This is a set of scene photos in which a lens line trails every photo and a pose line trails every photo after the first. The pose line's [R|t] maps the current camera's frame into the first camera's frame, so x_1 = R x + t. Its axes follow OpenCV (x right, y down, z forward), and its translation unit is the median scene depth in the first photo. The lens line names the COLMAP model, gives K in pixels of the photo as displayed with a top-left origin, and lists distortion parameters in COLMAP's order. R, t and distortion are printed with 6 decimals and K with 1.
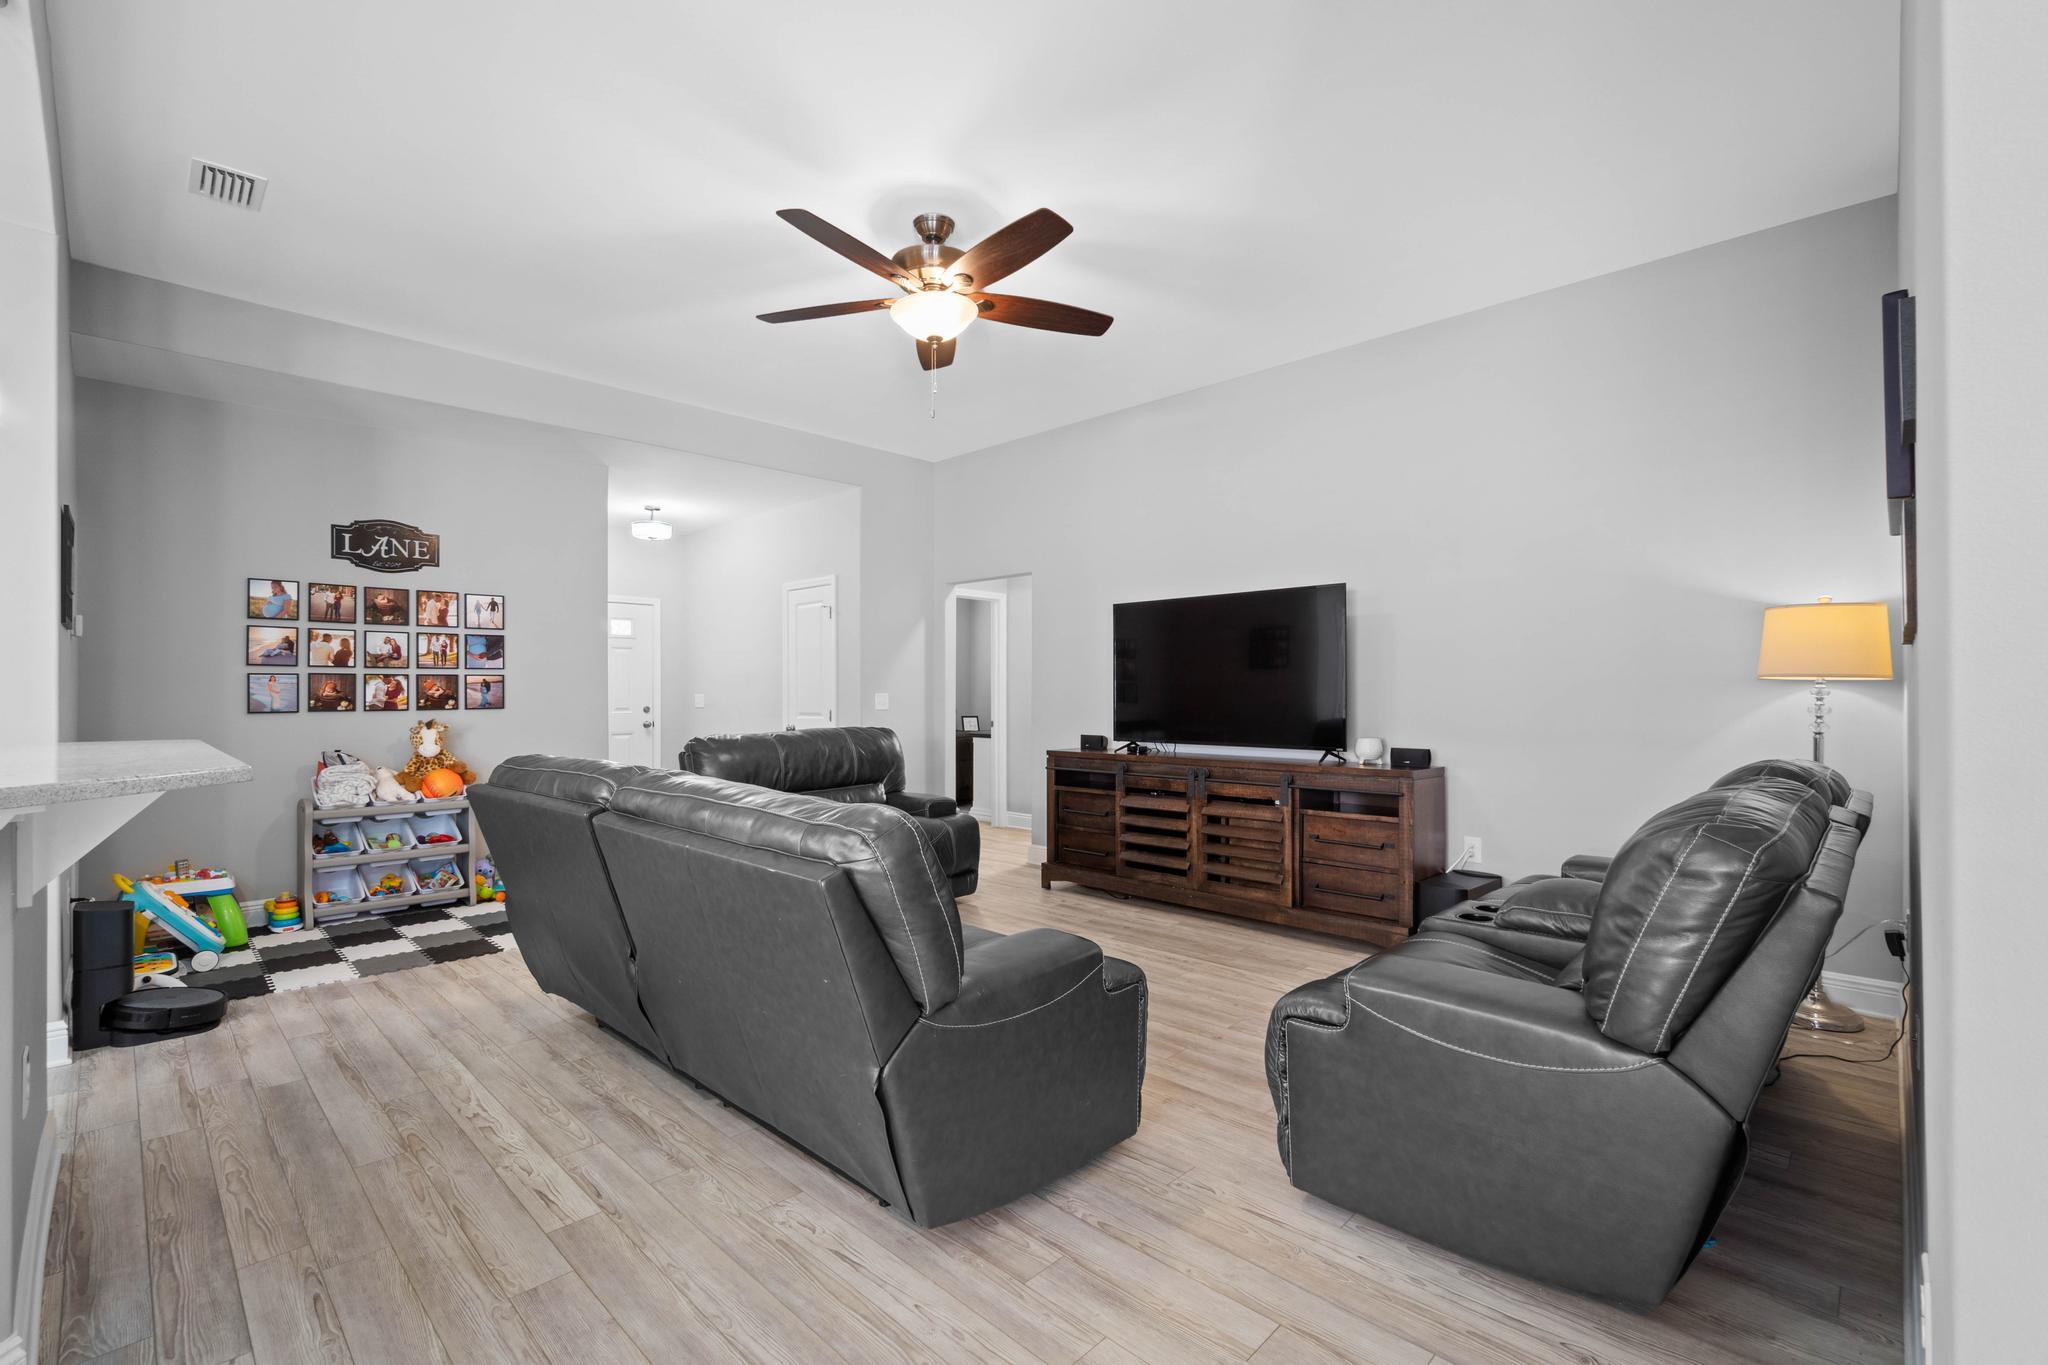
lens RADIAL K [[897.5, 0, 1009.7], [0, 897.5, 675.1], [0, 0, 1]] dist [-0.005109, 0.002192]
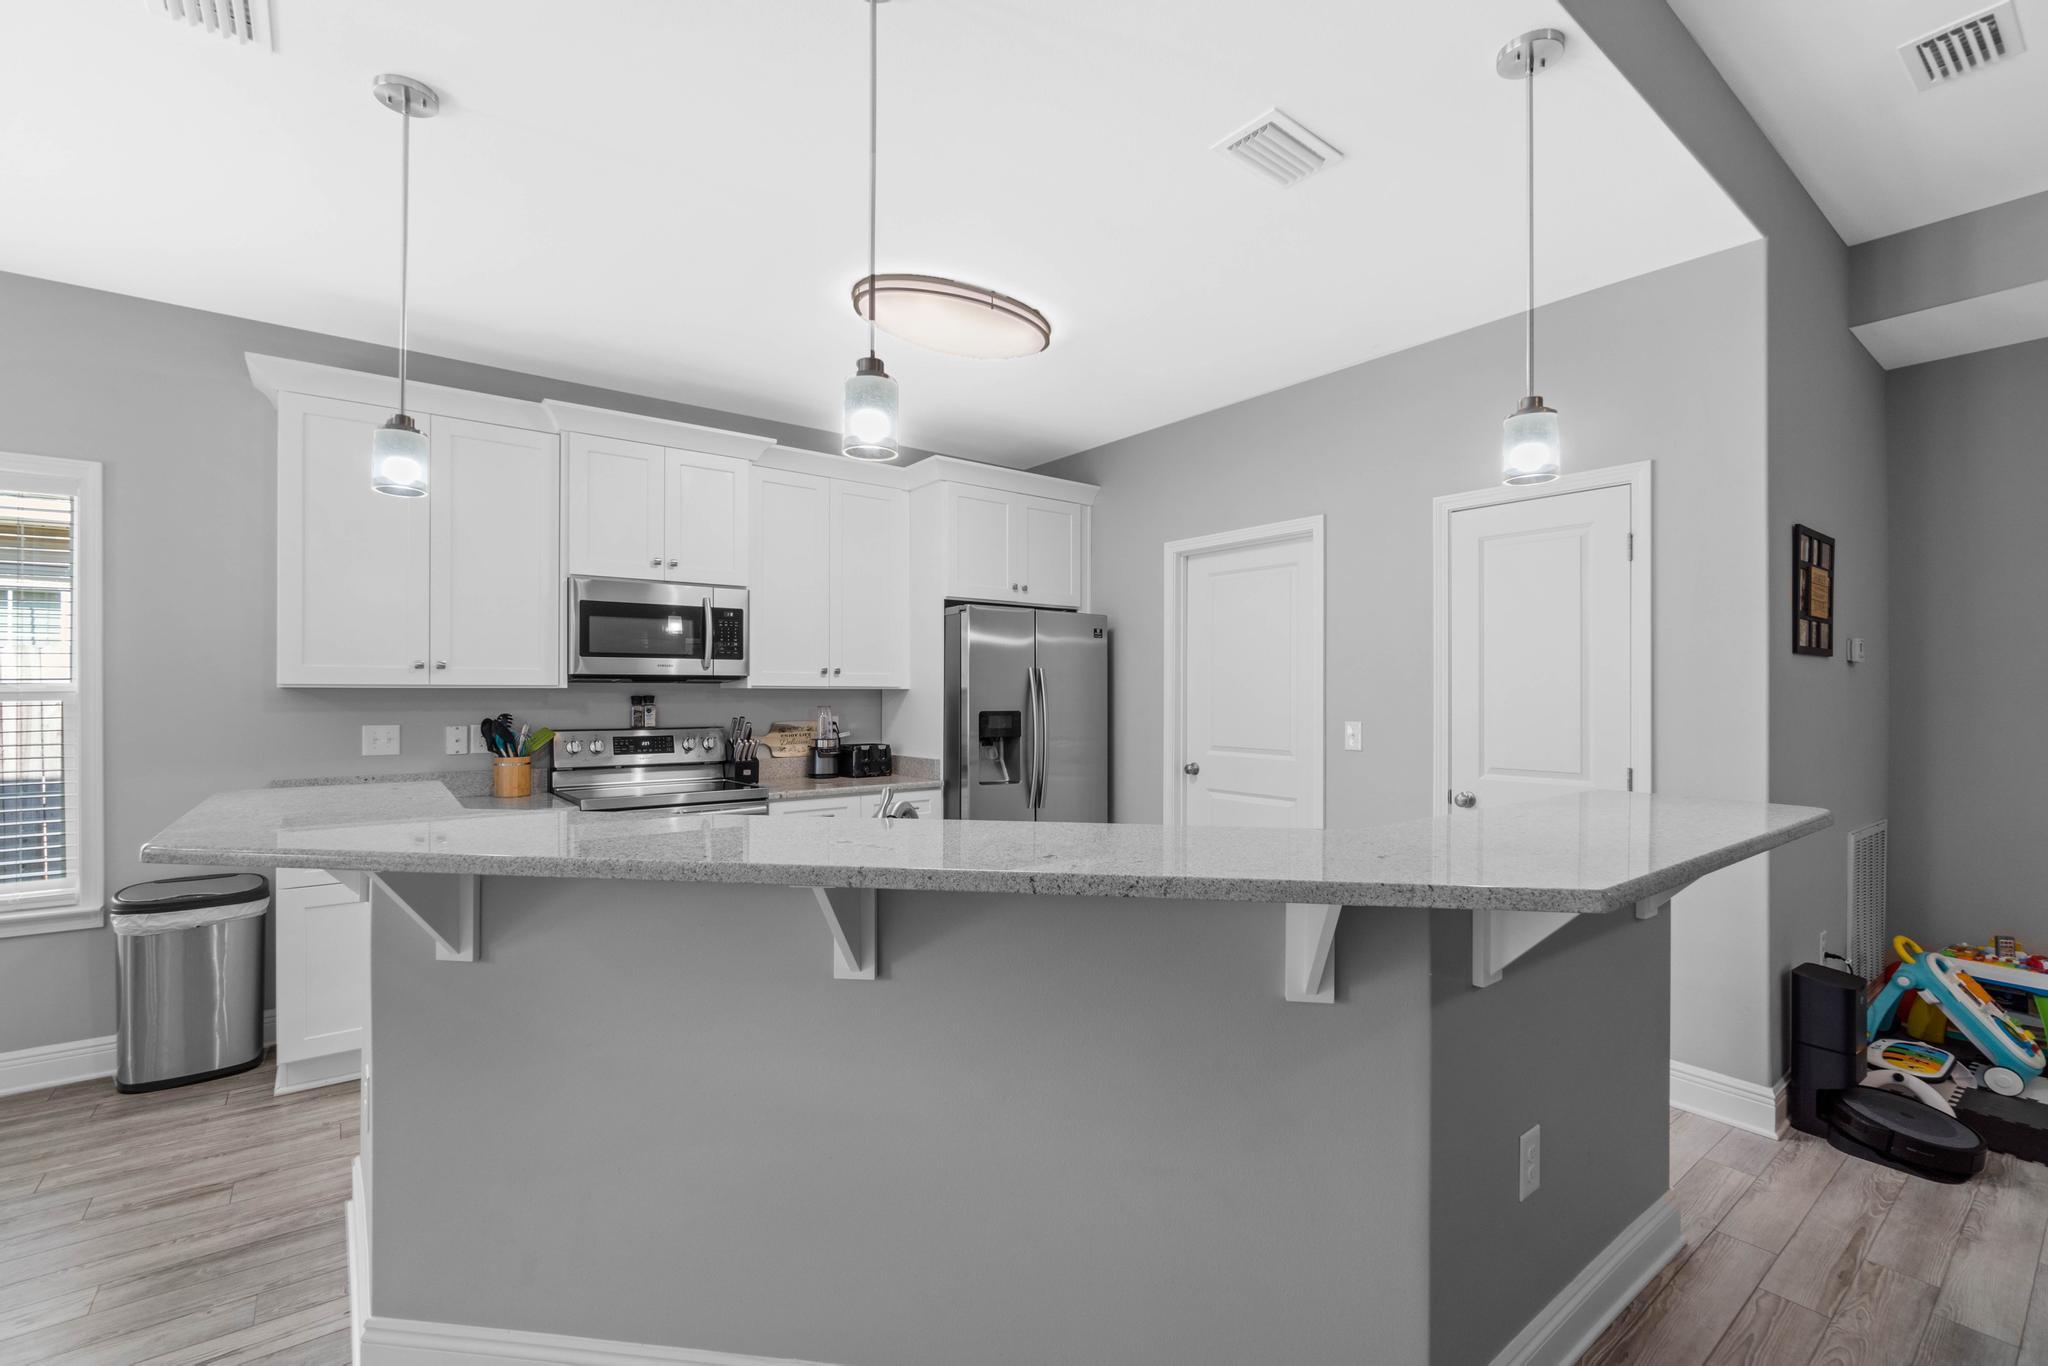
lens RADIAL K [[897.5, 0, 1021.0], [0, 897.5, 689.0], [0, 0, 1]] dist [-0.005109, 0.002192]
pose [[-0.130778, 0.003684, -0.991405, -0.028944], [0.017209, 0.999851, 0.001445, -0.024668], [0.991262, -0.016873, -0.130822, 0.225039]]
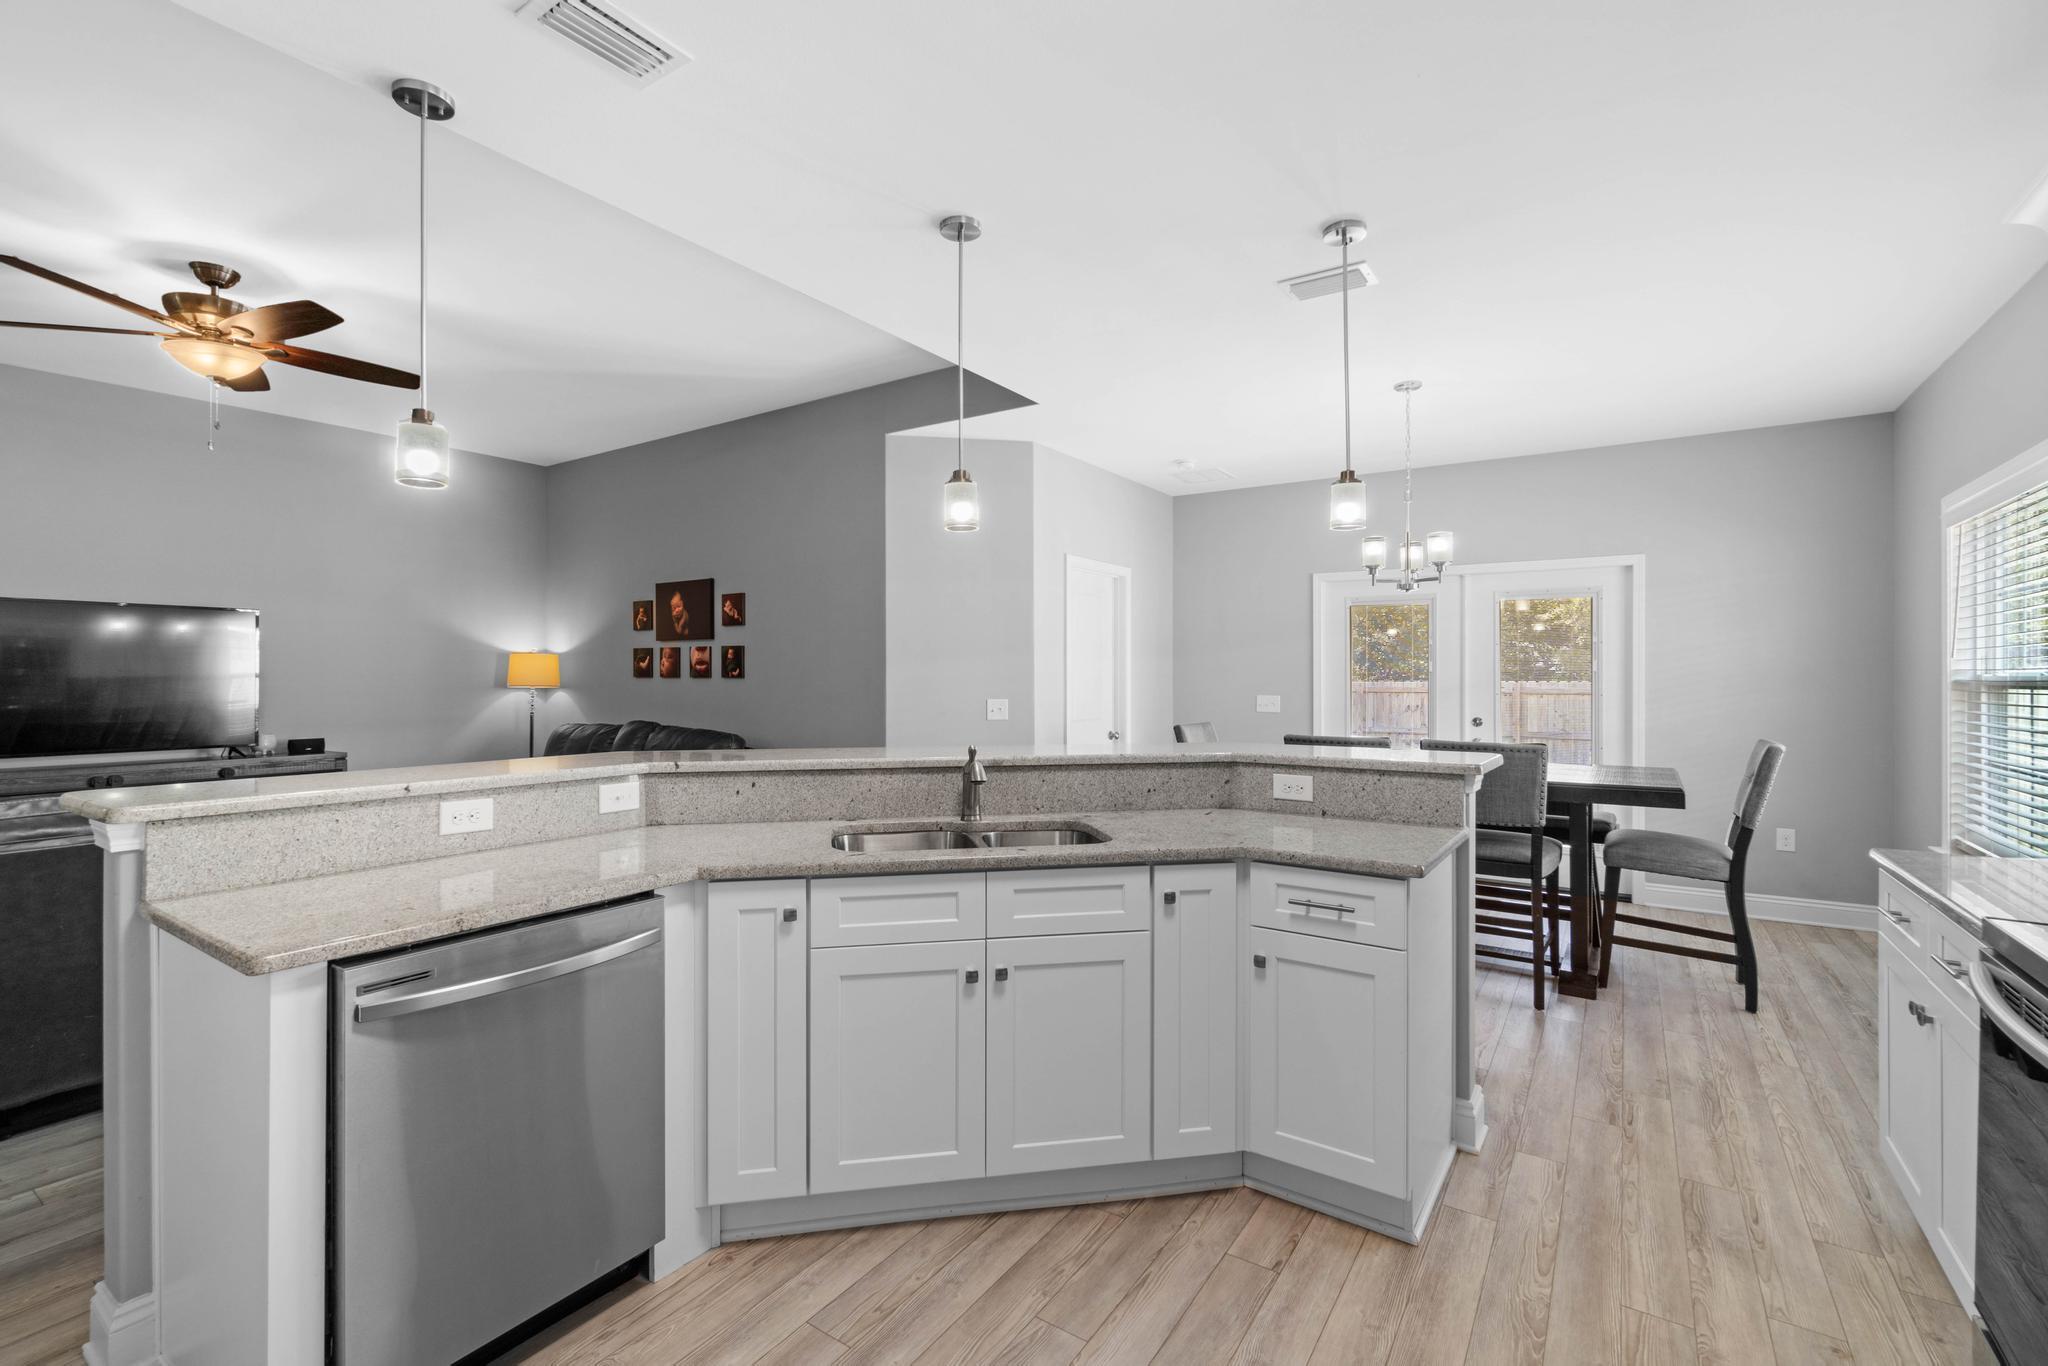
lens RADIAL K [[897.5, 0, 1017.4], [0, 897.5, 680.8], [0, 0, 1]] dist [-0.005109, 0.002192]
pose [[-0.191204, -0.000762, 0.981550, -0.971967], [-0.017953, 0.999835, -0.002721, -0.018372], [-0.981386, -0.018142, -0.191186, 0.186347]]
